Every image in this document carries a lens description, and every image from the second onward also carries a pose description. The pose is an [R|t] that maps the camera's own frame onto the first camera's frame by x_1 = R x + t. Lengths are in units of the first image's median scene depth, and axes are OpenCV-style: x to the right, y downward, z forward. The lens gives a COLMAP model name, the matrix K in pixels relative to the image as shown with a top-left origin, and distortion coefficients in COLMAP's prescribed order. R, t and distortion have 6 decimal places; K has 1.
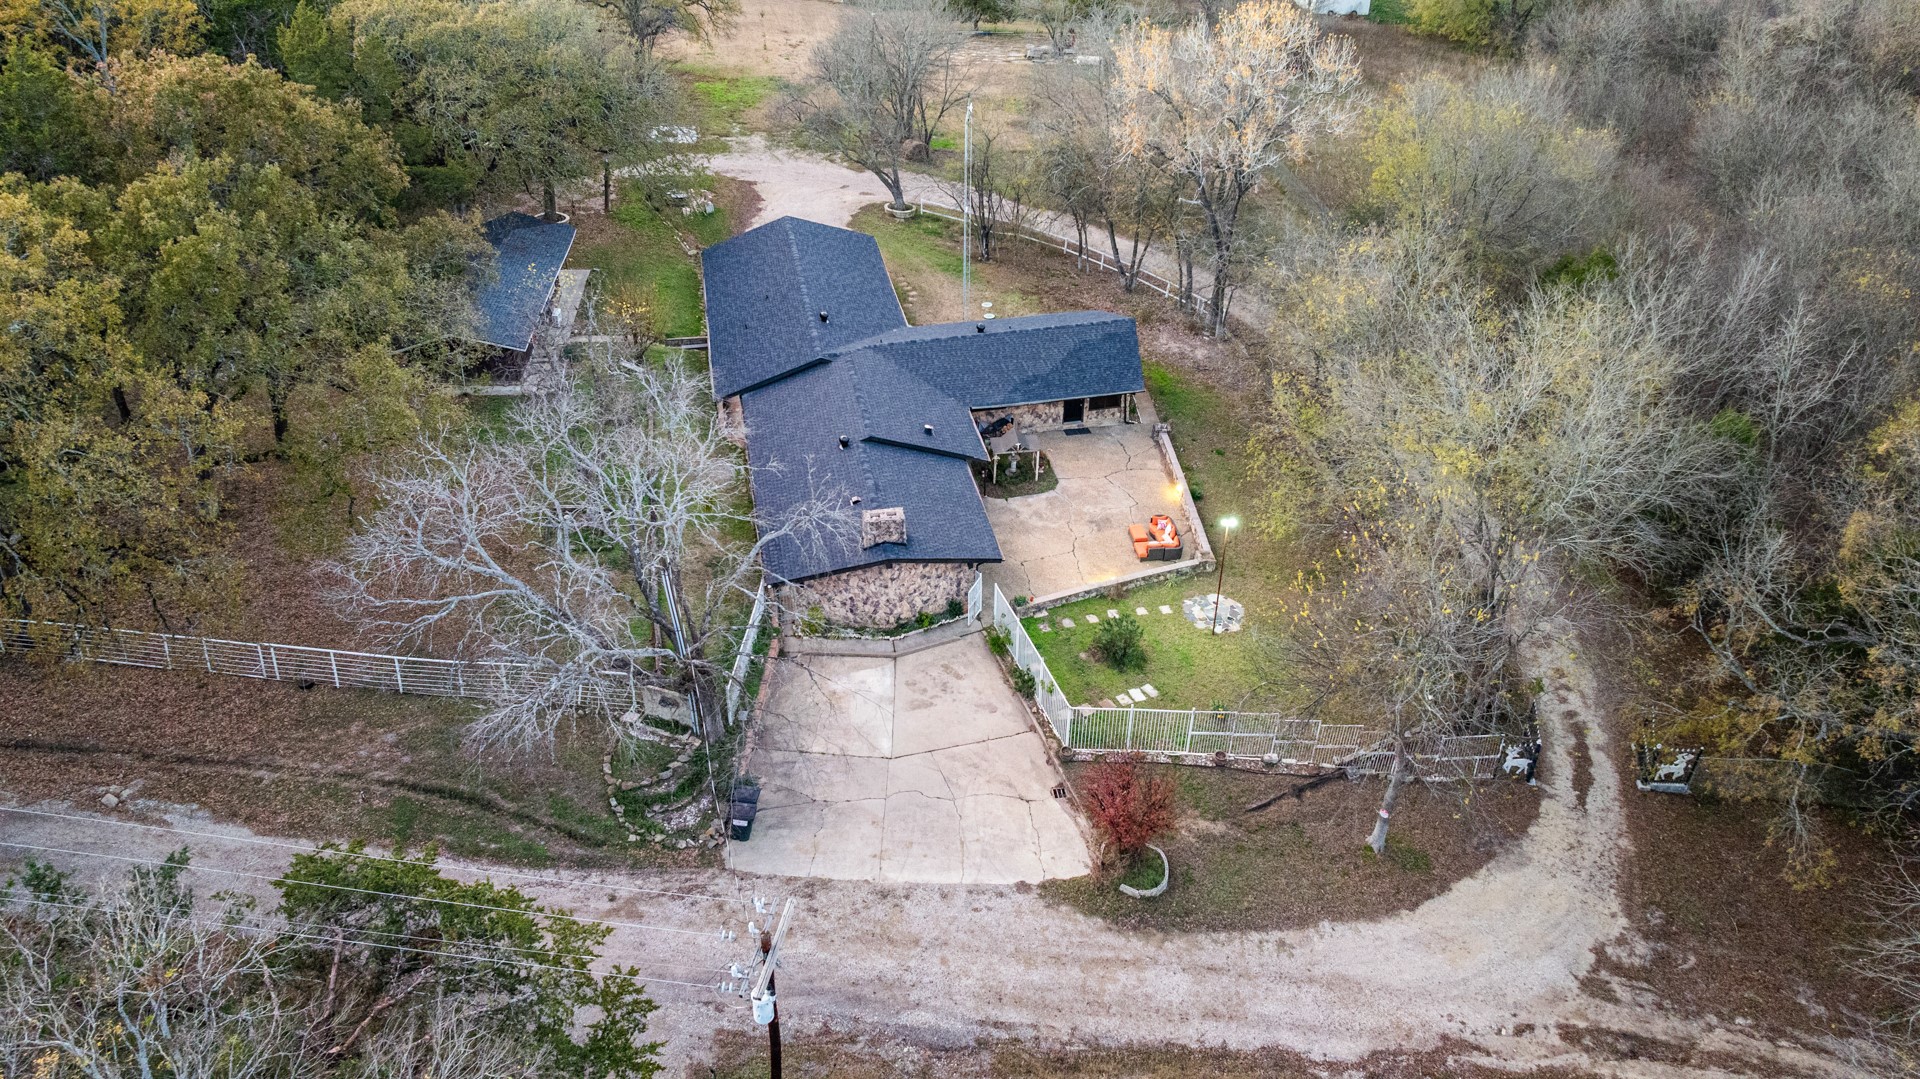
lens RADIAL K [[1344.3, 0, 960.0], [0, 1344.3, 539.5], [0, 0, 1]] dist [-0.004911, -0.003912]
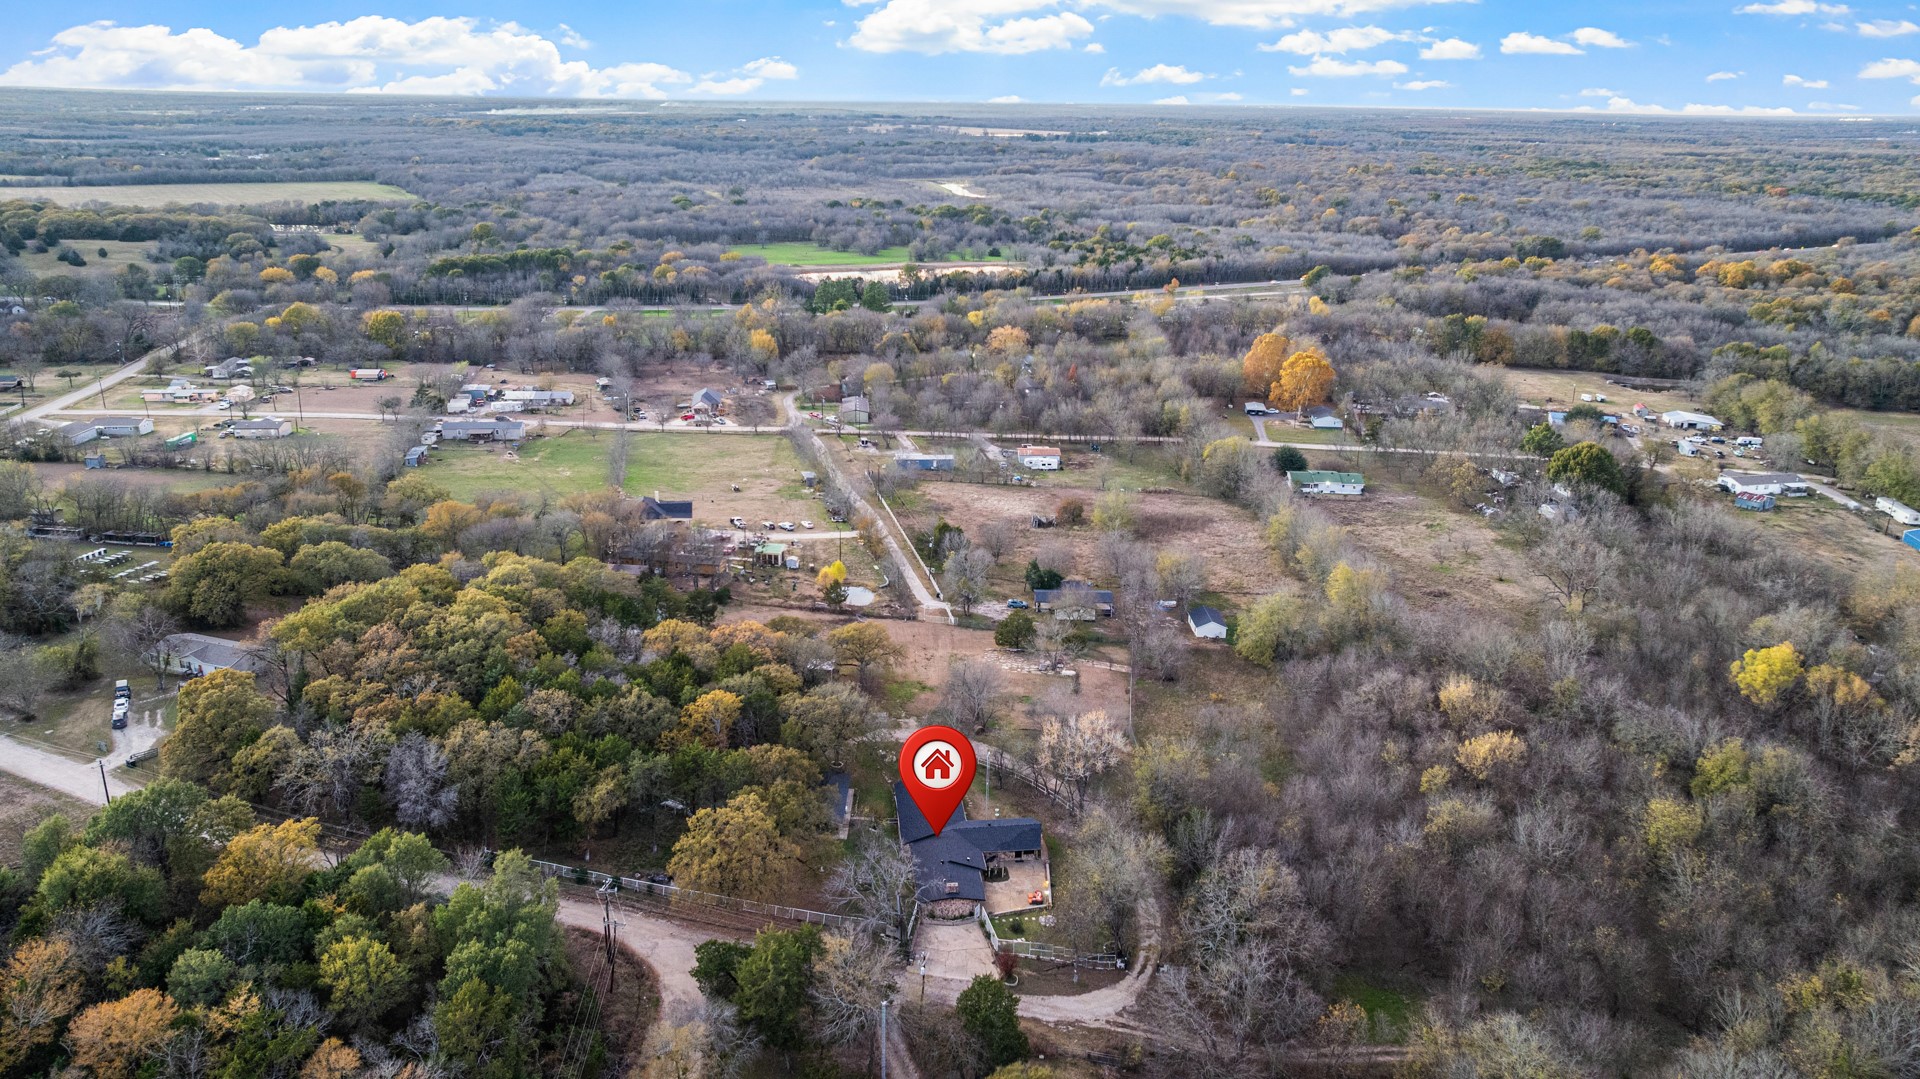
lens RADIAL K [[1344.3, 0, 960.0], [0, 1344.3, 539.5], [0, 0, 1]] dist [-0.004911, -0.003912]
pose [[0.995962, 0.033492, -0.083293, 0.224442], [-0.055294, 0.959783, -0.275245, 0.079872], [0.070724, 0.278739, 0.957759, -2.607548]]
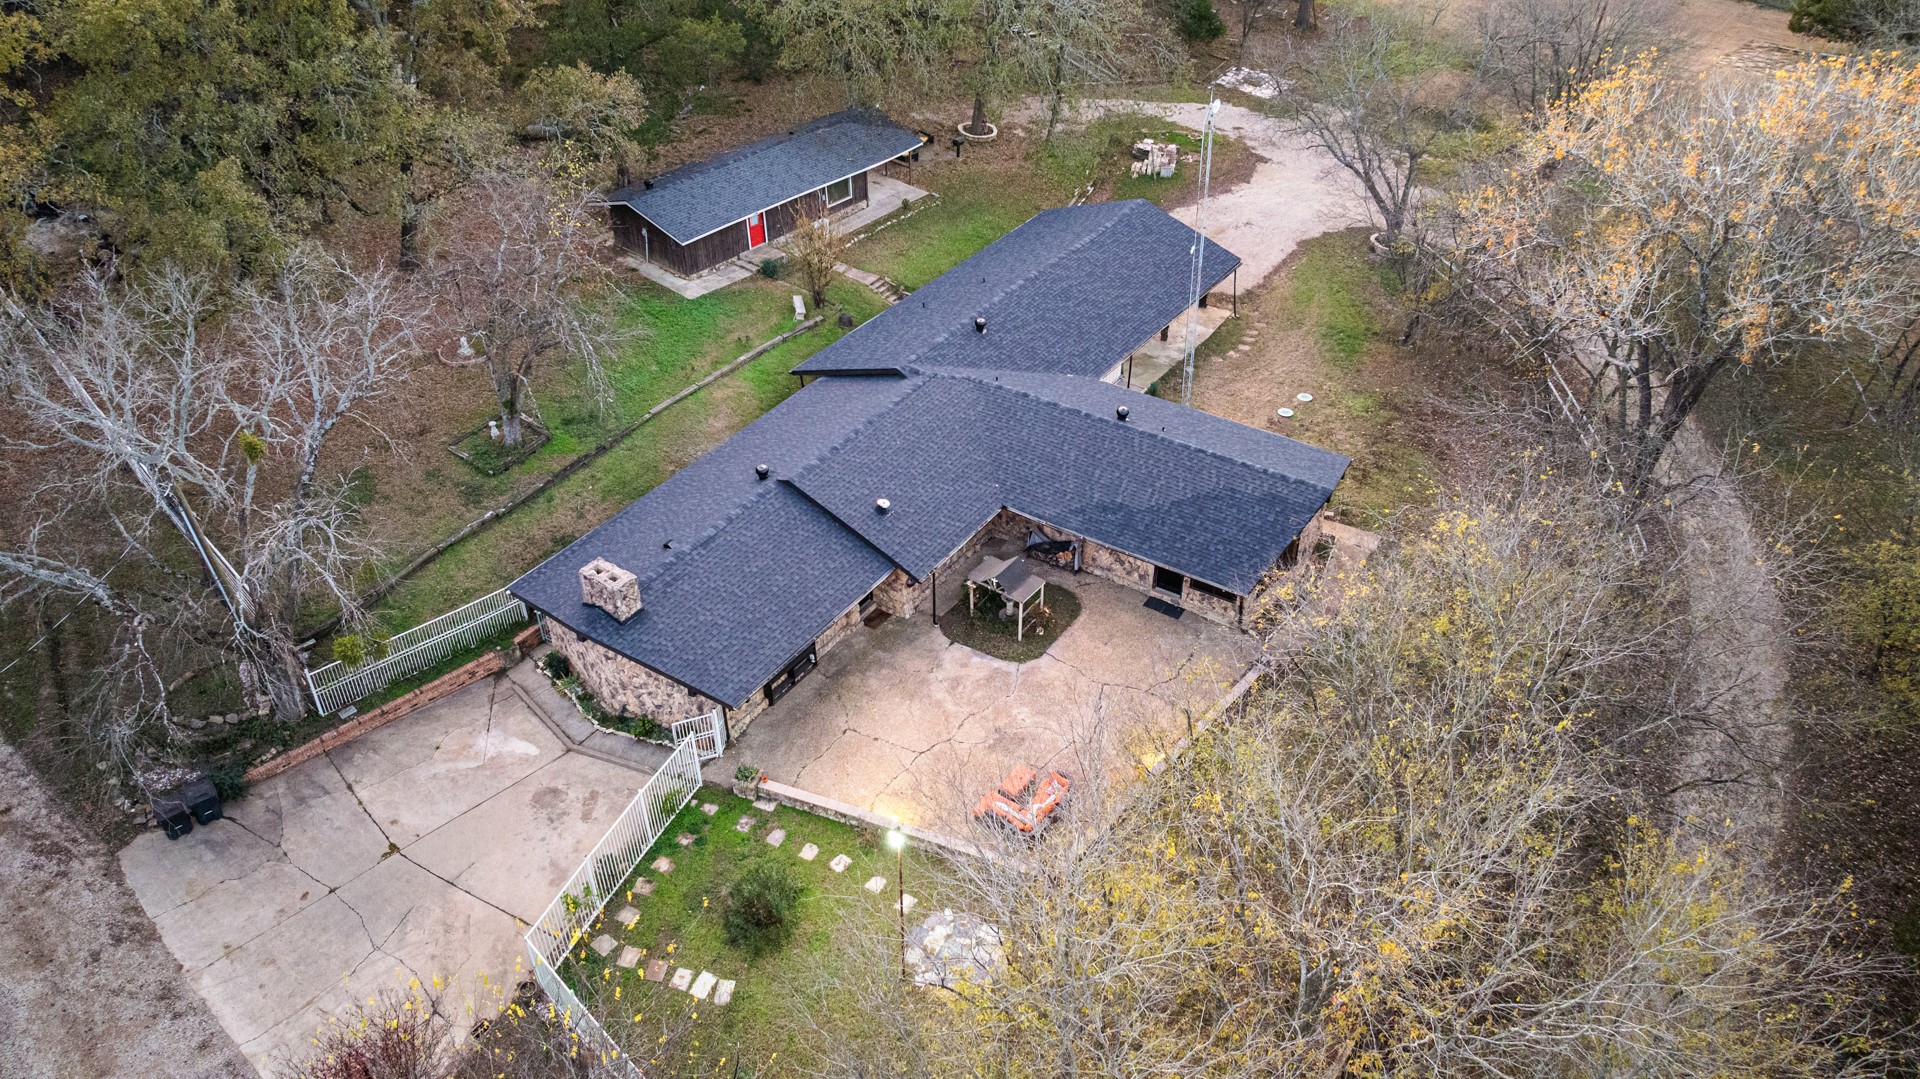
lens RADIAL K [[1344.3, 0, 960.0], [0, 1344.3, 539.5], [0, 0, 1]] dist [-0.004911, -0.003912]
pose [[0.700554, 0.422931, -0.574764, 0.475948], [-0.397072, 0.900267, 0.178474, -0.233876], [0.592923, 0.103192, 0.798620, 0.494634]]
